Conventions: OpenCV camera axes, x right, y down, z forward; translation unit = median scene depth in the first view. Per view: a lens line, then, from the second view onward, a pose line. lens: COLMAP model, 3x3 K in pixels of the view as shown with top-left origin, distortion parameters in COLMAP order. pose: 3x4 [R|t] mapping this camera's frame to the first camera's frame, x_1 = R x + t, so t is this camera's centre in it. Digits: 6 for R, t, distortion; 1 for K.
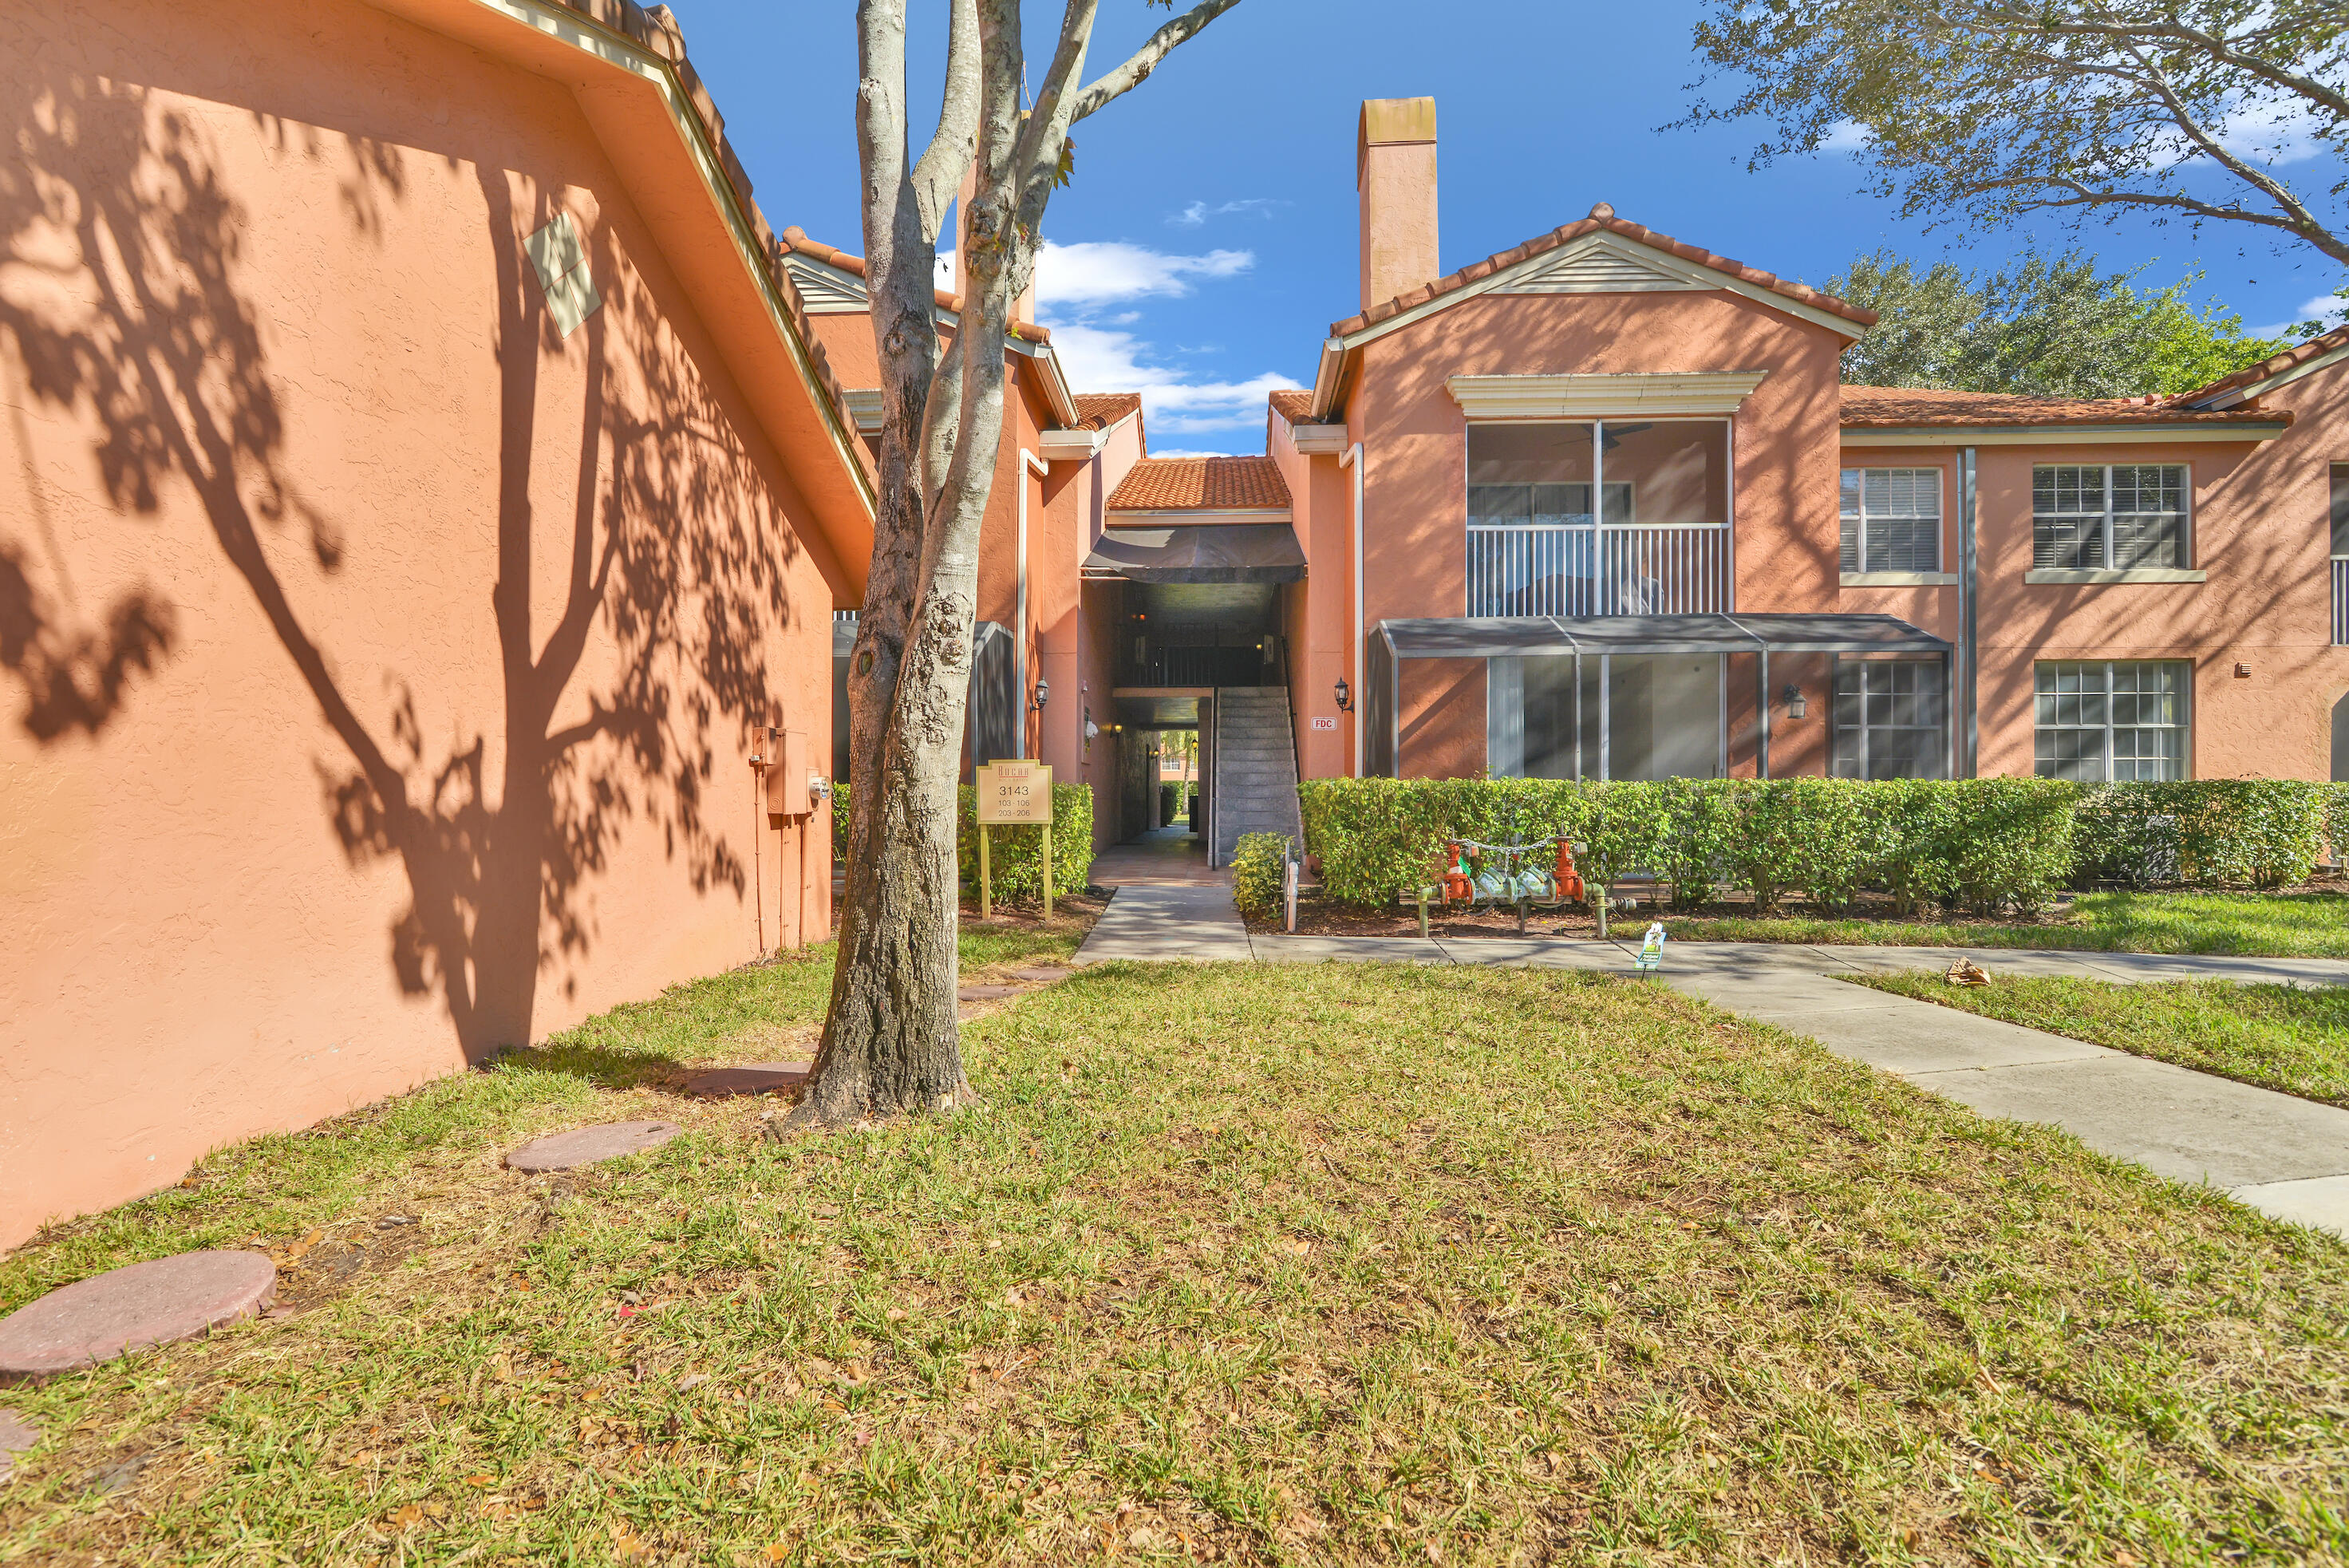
lens RADIAL K [[1086.0, 0, 1161.3], [0, 1086.0, 792.0], [0, 0, 1]] dist [-0.058258, 0.007733]
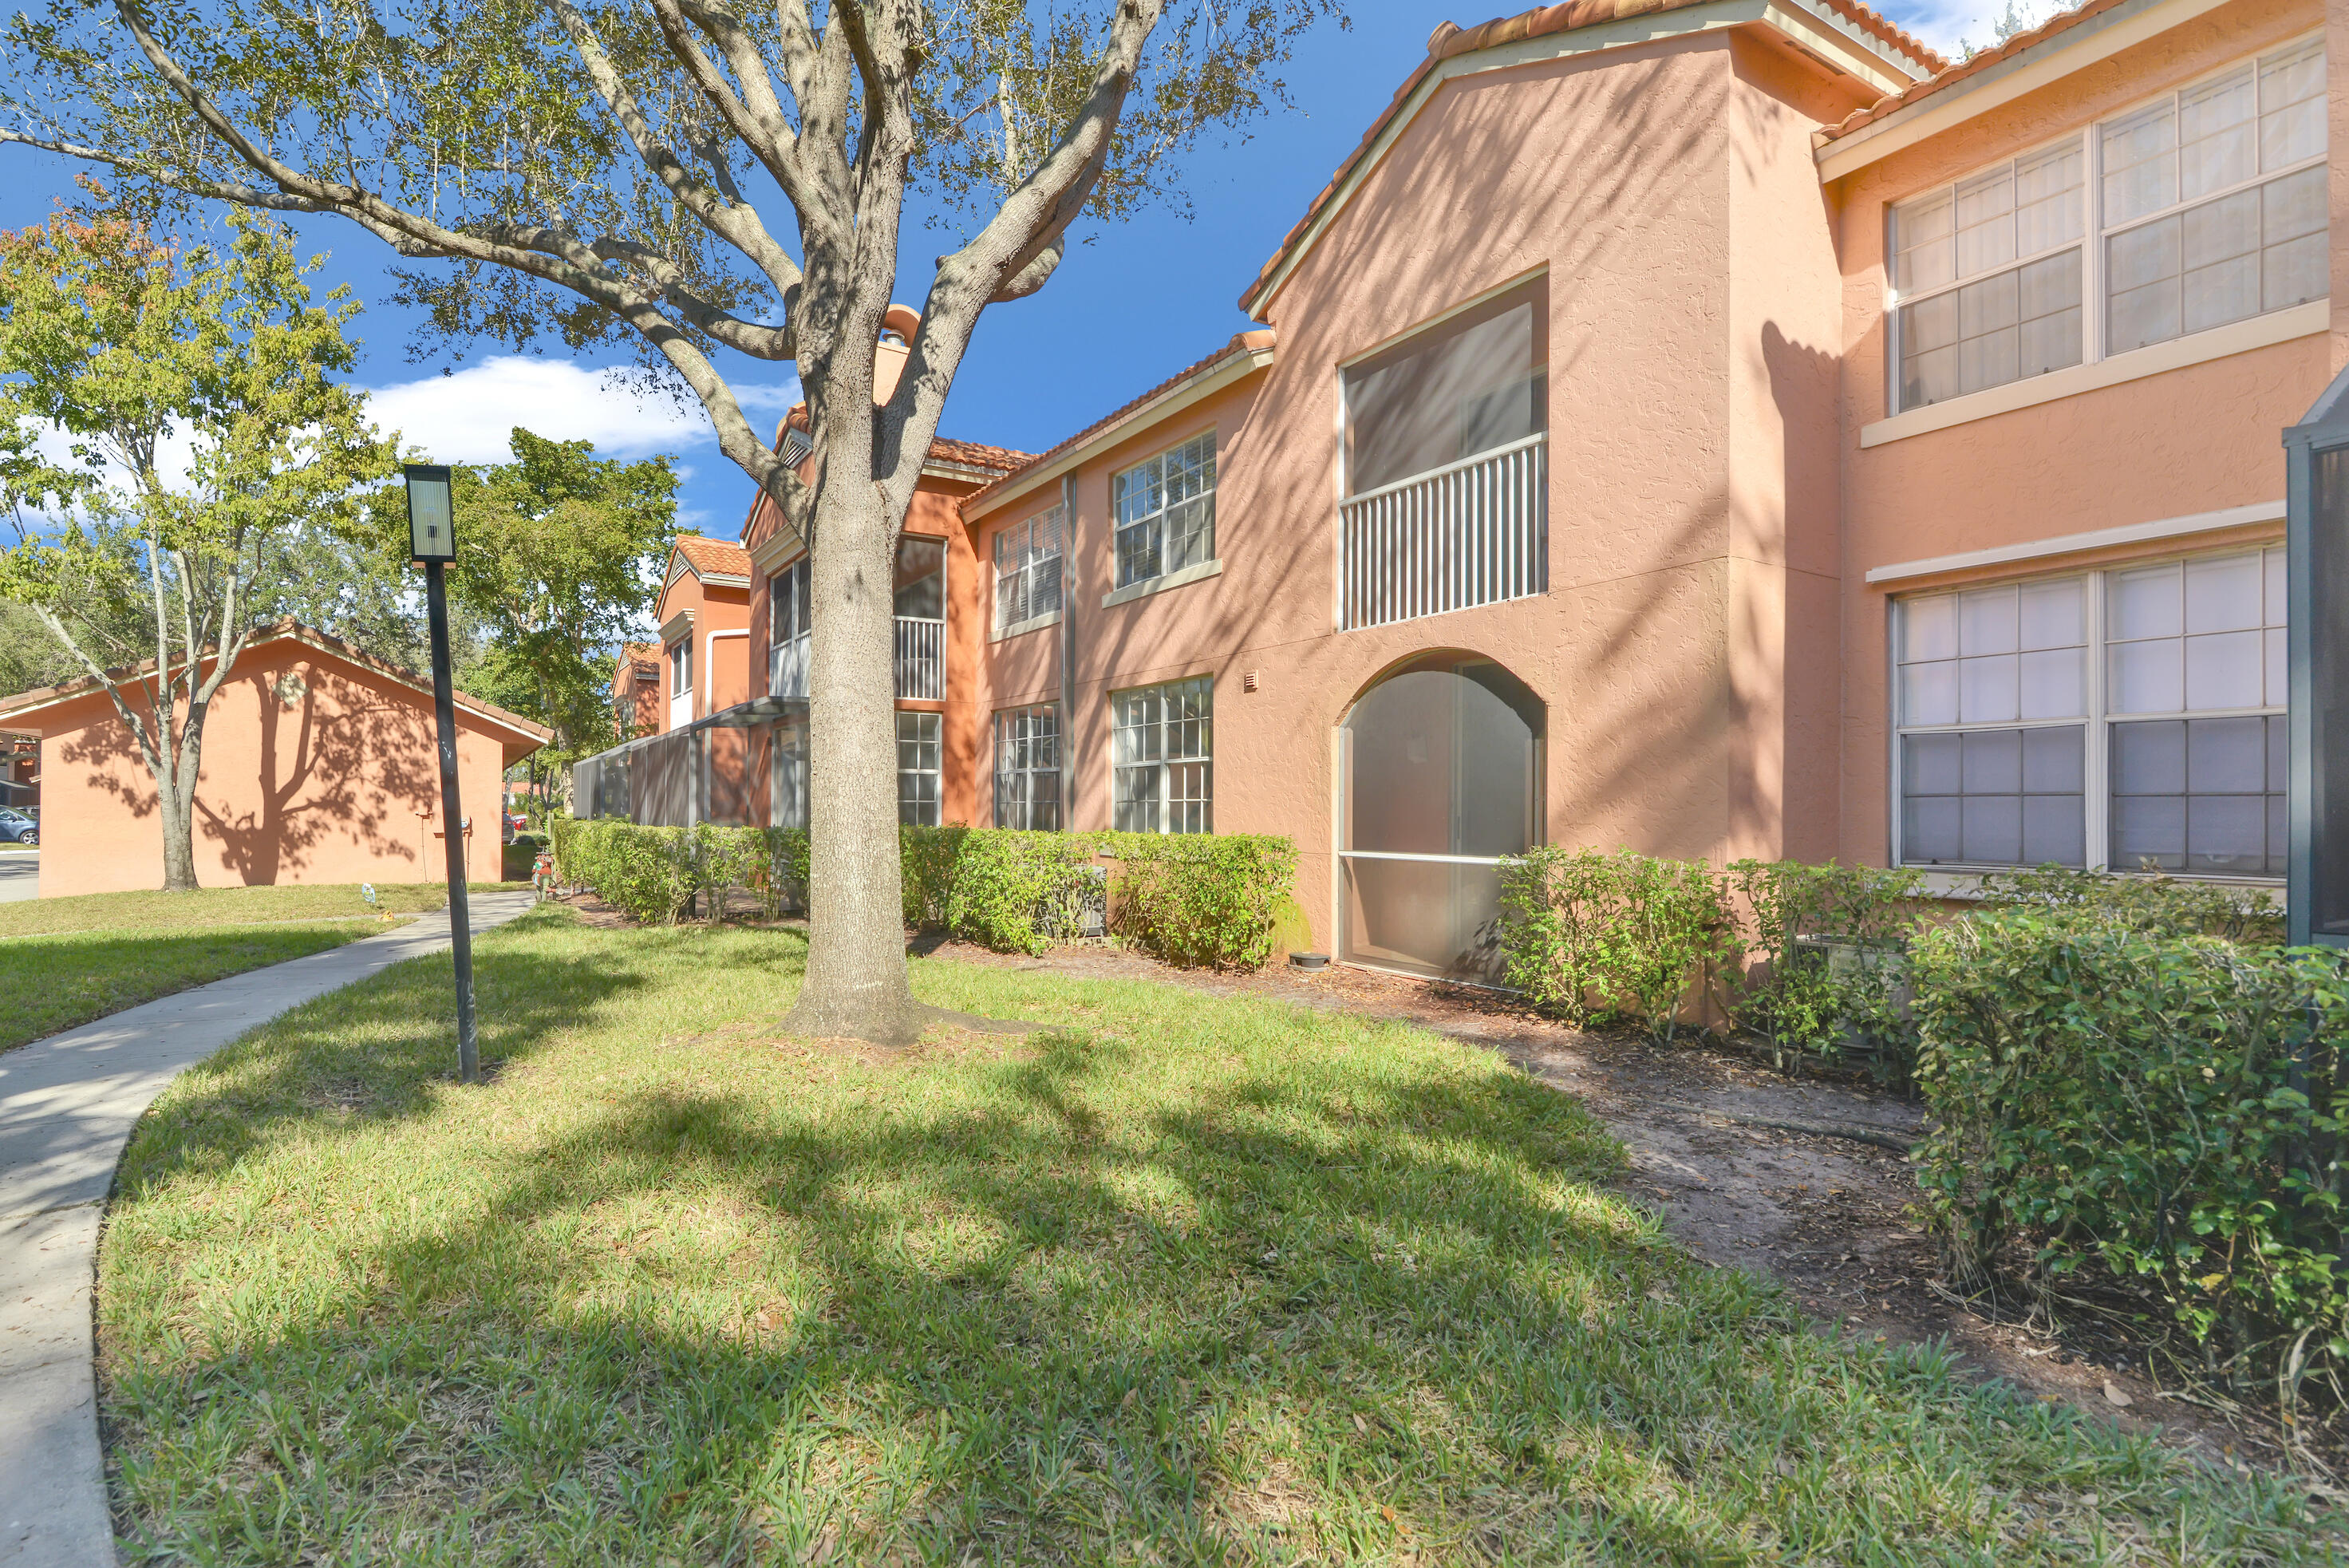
lens RADIAL K [[1086.0, 0, 1161.3], [0, 1086.0, 792.0], [0, 0, 1]] dist [-0.058258, 0.007733]
pose [[0.582677, -0.005759, -0.812683, 1.027712], [-0.003020, 0.999953, -0.009251, -0.021811], [0.812698, 0.007845, 0.582633, 0.320120]]
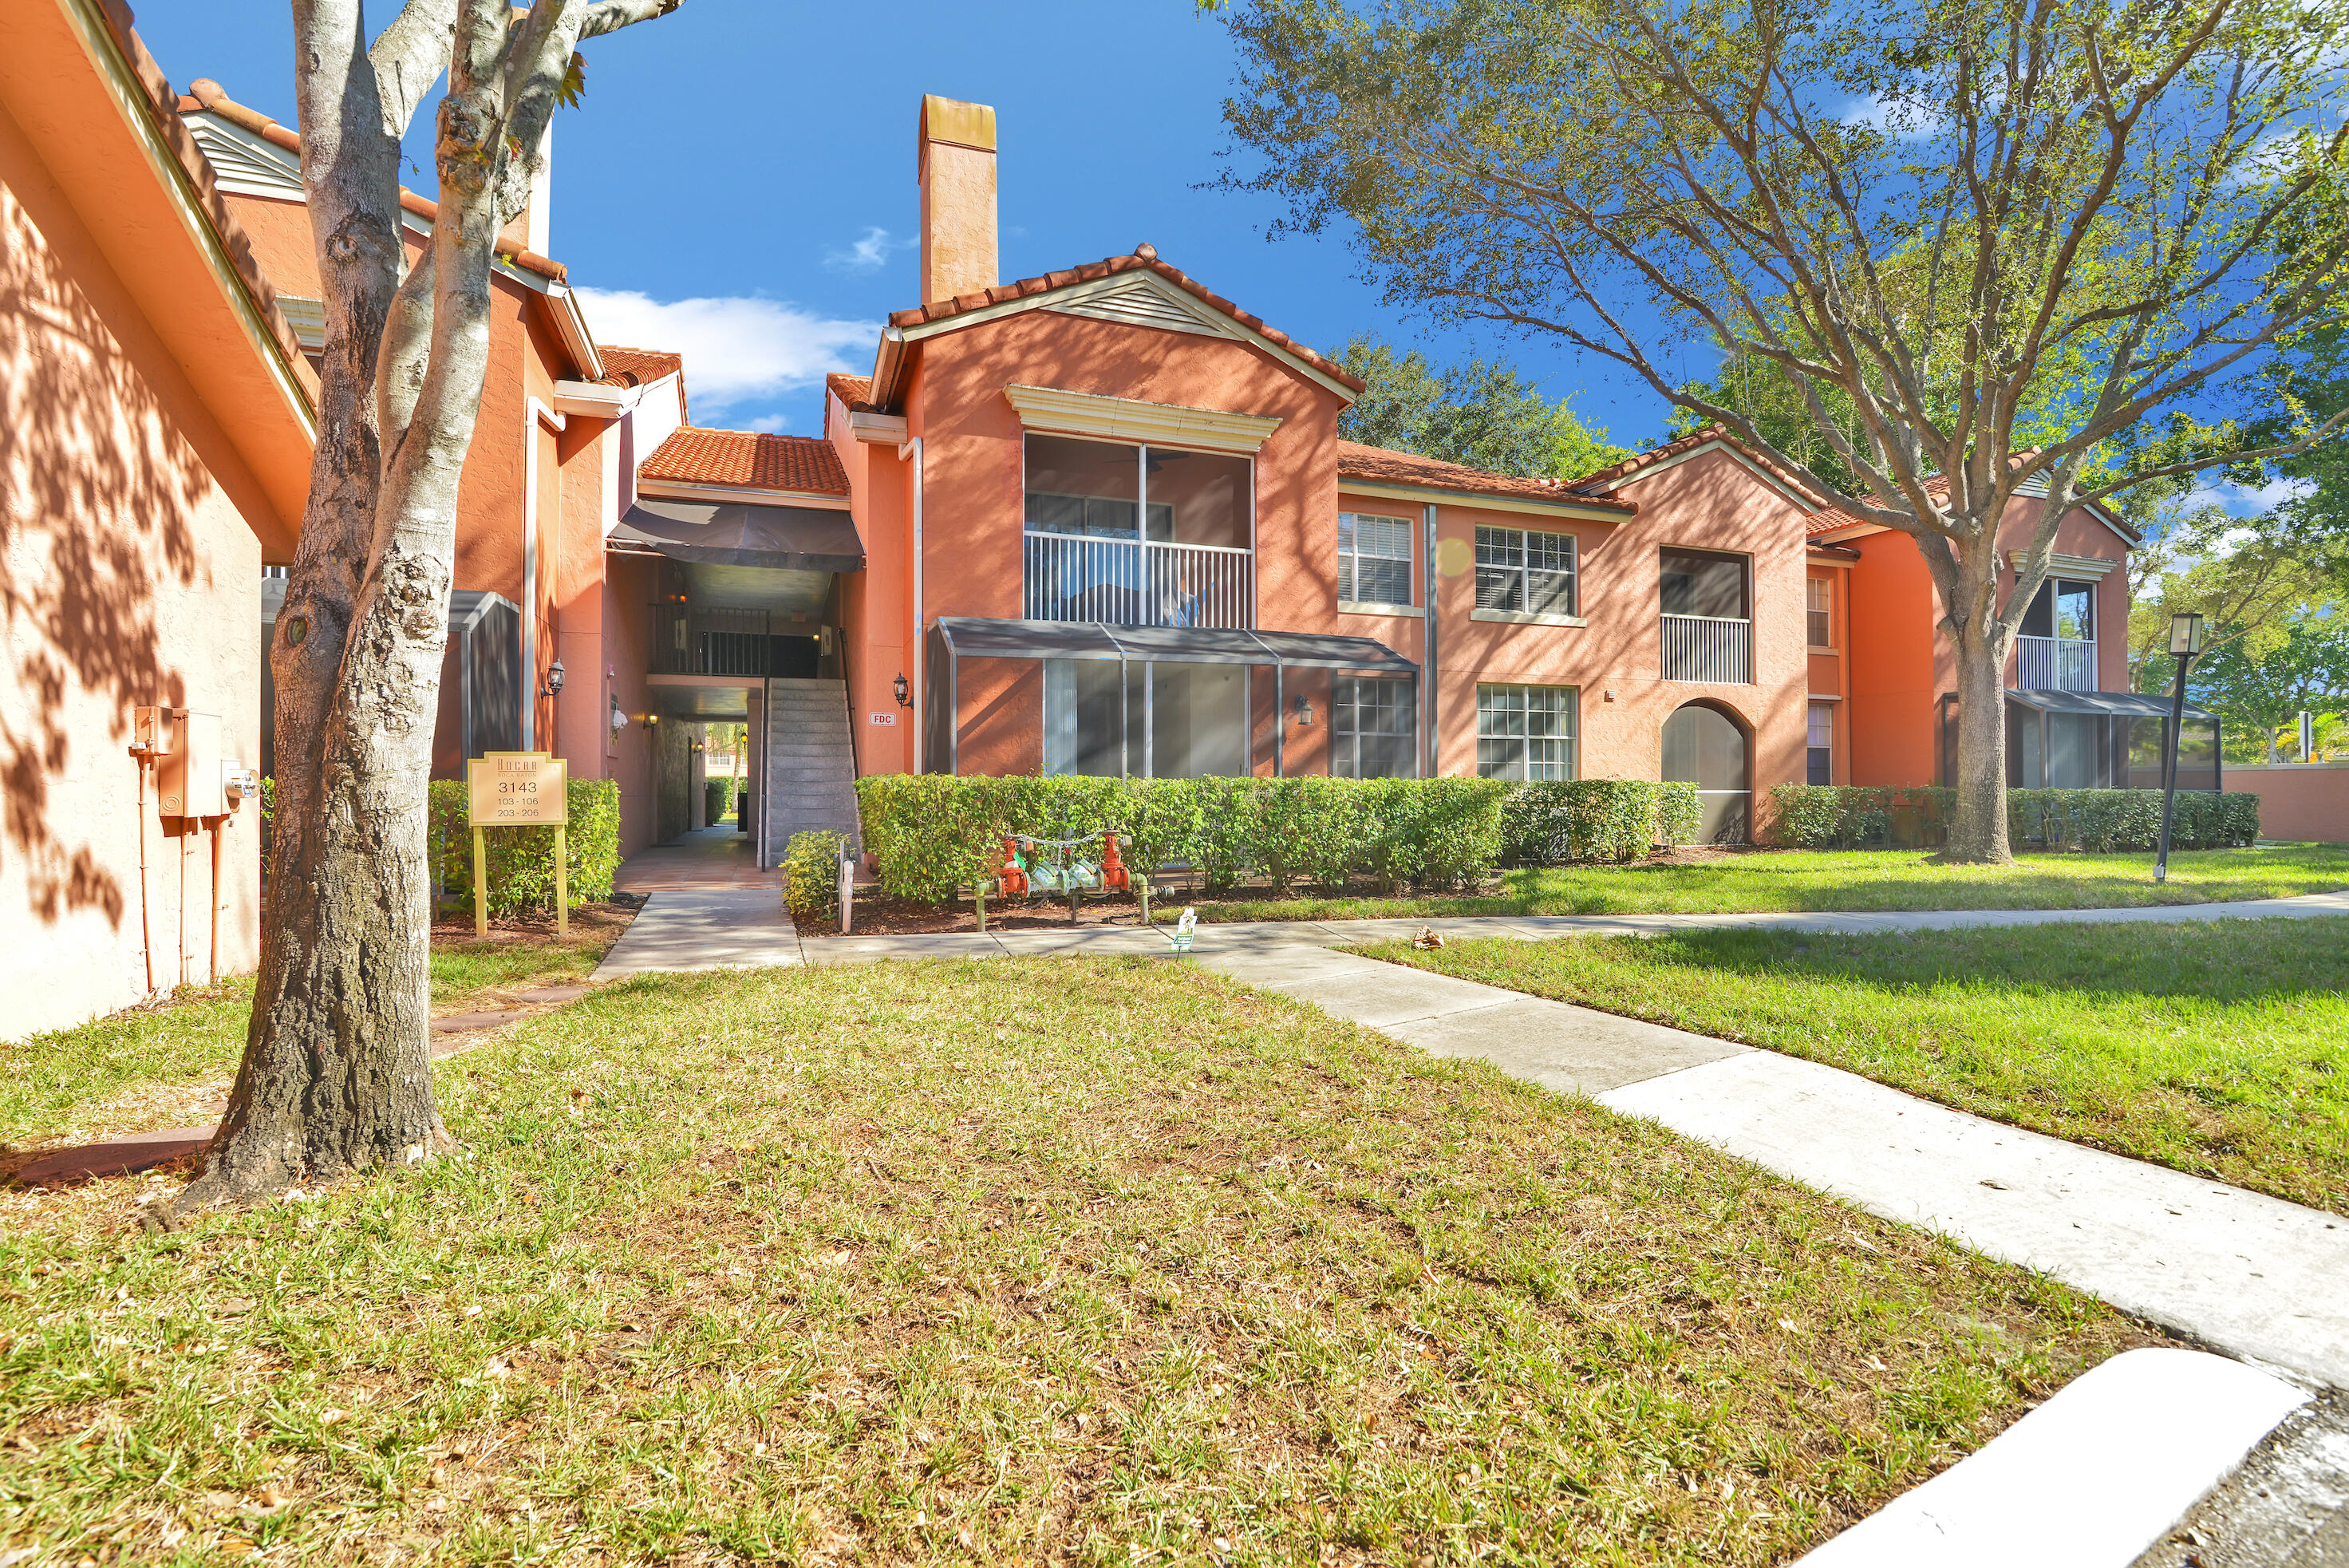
lens RADIAL K [[1086.0, 0, 1161.3], [0, 1086.0, 792.0], [0, 0, 1]] dist [-0.058258, 0.007733]
pose [[0.905339, -0.001365, 0.424688, -0.022050], [-0.000135, 0.999994, 0.003502, -0.000328], [-0.424691, -0.003228, 0.905333, 0.003408]]
